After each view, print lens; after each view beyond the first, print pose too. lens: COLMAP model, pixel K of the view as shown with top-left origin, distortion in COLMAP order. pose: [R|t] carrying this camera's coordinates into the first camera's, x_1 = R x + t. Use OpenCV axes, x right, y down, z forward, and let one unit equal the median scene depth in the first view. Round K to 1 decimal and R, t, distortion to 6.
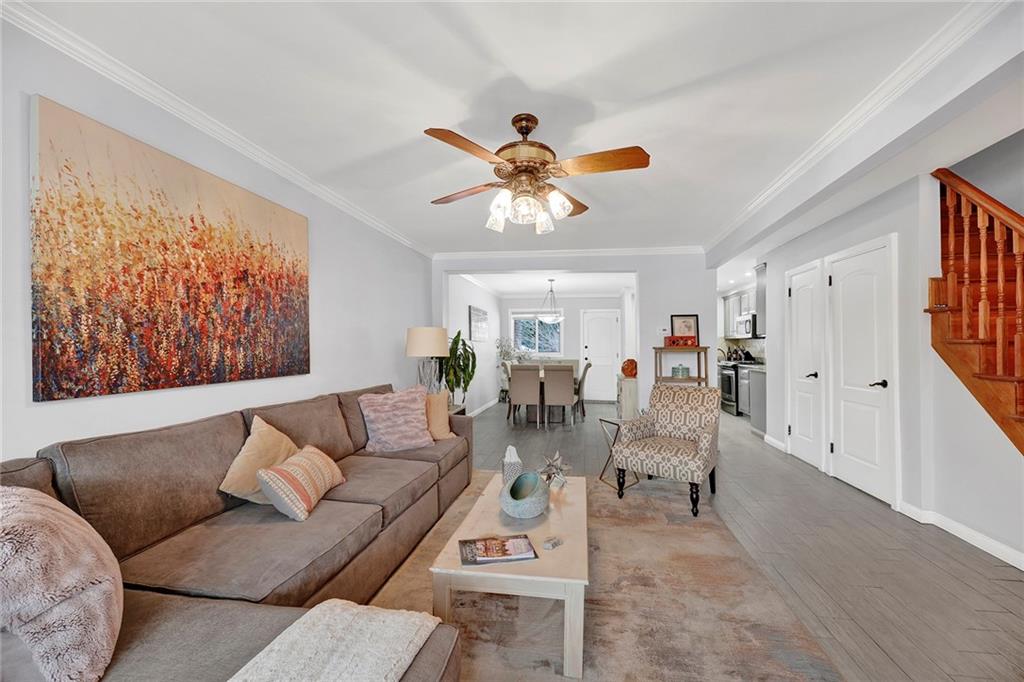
lens RADIAL K [[417.0, 0, 528.1], [0, 417.0, 342.3], [0, 0, 1]] dist [-0.005561, -0.002628]
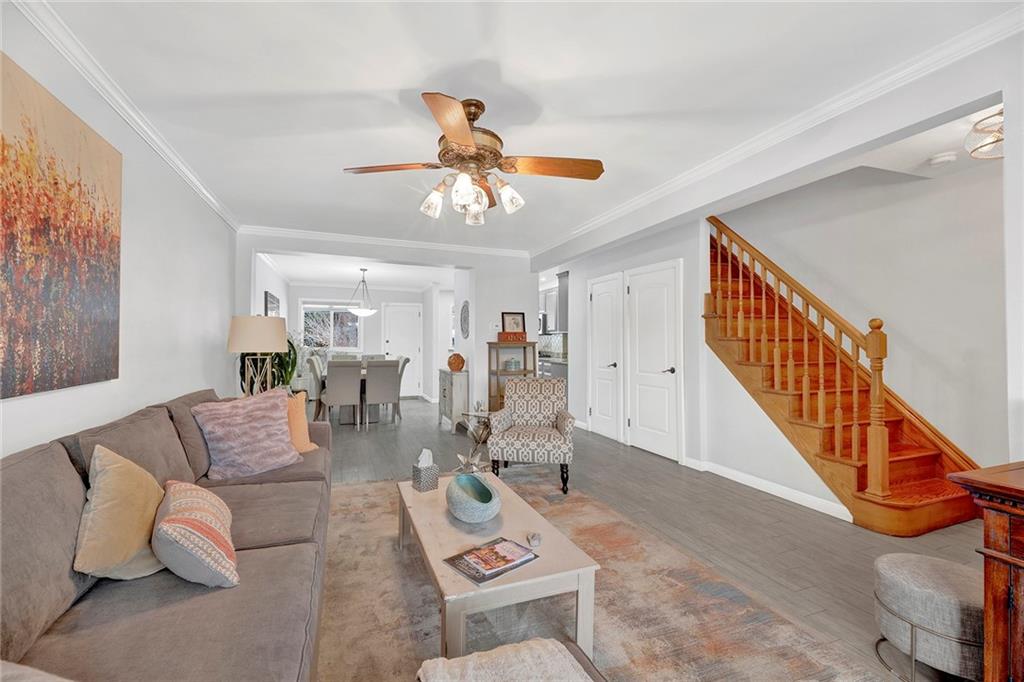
lens RADIAL K [[417.0, 0, 496.1], [0, 417.0, 328.9], [0, 0, 1]] dist [-0.005561, -0.002628]
pose [[0.881365, 0.018816, 0.472060, -0.314106], [-0.009509, 0.999711, -0.022094, 0.002822], [-0.472339, 0.014984, 0.881289, 0.102817]]
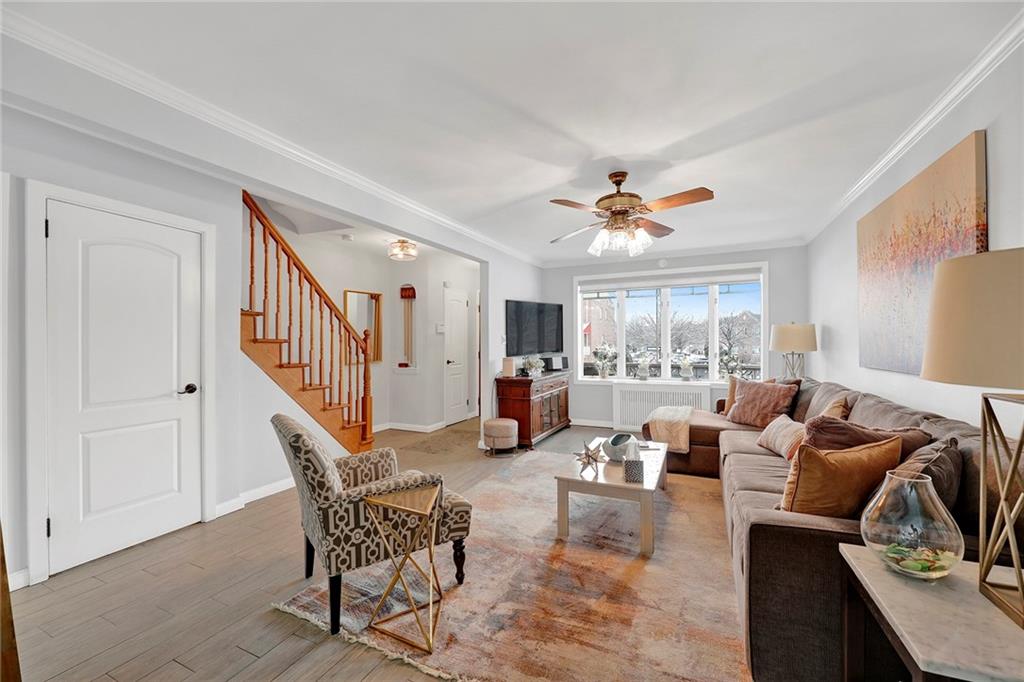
lens RADIAL K [[417.0, 0, 513.0], [0, 417.0, 338.9], [0, 0, 1]] dist [-0.005561, -0.002628]
pose [[-0.962916, 0.008706, 0.269662, -0.031596], [0.002846, 0.999751, -0.022114, 0.019974], [-0.269787, -0.020526, -0.962701, 1.920978]]
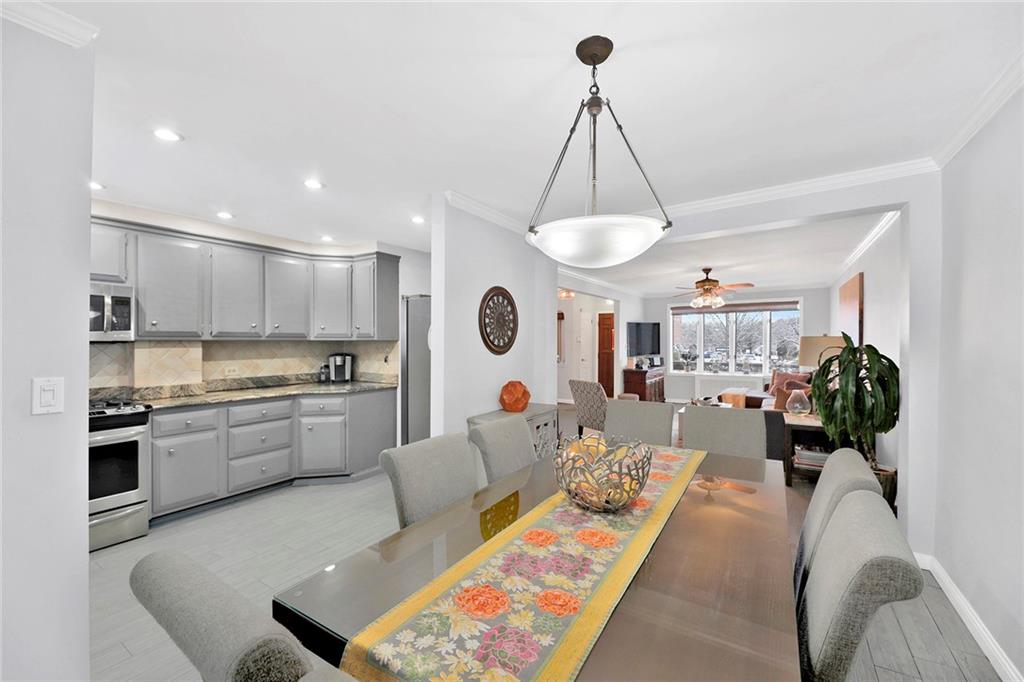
lens RADIAL K [[417.0, 0, 502.2], [0, 417.0, 342.1], [0, 0, 1]] dist [-0.005561, -0.002628]
pose [[-0.908202, 0.002165, 0.418526, 0.048423], [-0.002402, 0.999943, -0.010385, -0.012183], [-0.418525, -0.010437, -0.908145, 3.146028]]
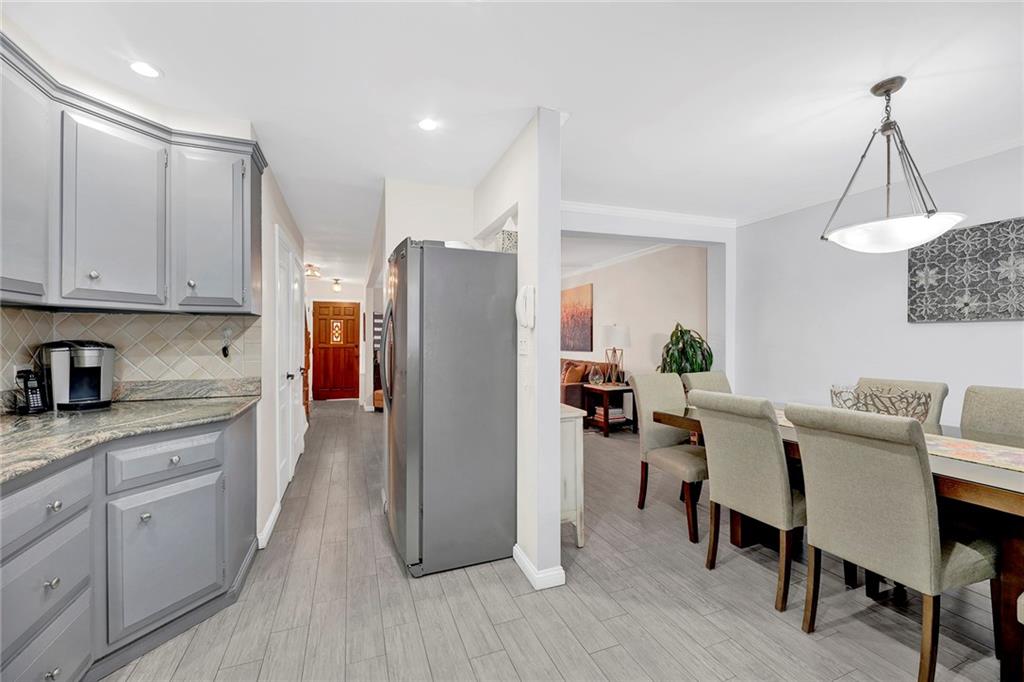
lens RADIAL K [[417.0, 0, 514.7], [0, 417.0, 339.7], [0, 0, 1]] dist [-0.005561, -0.002628]
pose [[-0.863017, 0.004582, -0.505153, 1.035286], [0.011555, 0.999876, -0.010671, 0.031155], [0.505042, -0.015046, -0.862964, 2.895802]]
